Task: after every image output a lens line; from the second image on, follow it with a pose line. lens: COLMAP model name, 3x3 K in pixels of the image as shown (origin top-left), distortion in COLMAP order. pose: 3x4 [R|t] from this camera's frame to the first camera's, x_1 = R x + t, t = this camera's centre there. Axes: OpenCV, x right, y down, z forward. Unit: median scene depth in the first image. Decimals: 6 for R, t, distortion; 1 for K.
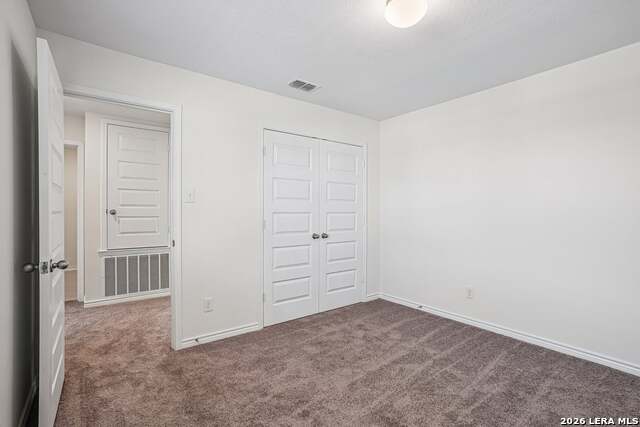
lens RADIAL K [[300.8, 0, 319.6], [0, 300.8, 210.2], [0, 0, 1]] dist [-0.046352, 0.030517]
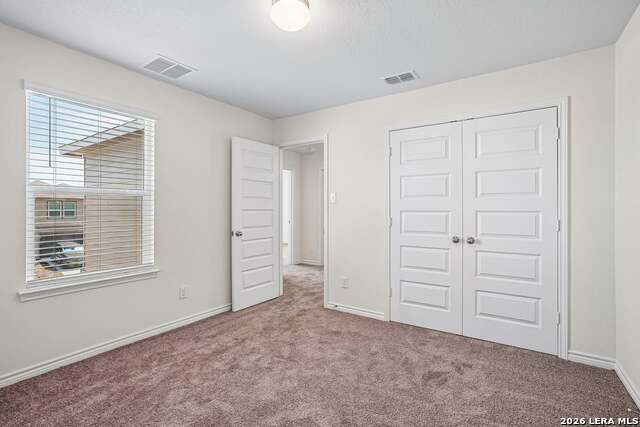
lens RADIAL K [[296.5, 0, 320.4], [0, 296.5, 205.8], [0, 0, 1]] dist [-0.045982, 0.028770]
pose [[0.320026, -0.015522, -0.947282, 0.734144], [0.001211, 0.999872, -0.015974, 0.006744], [0.947408, 0.003965, 0.320004, 0.448385]]
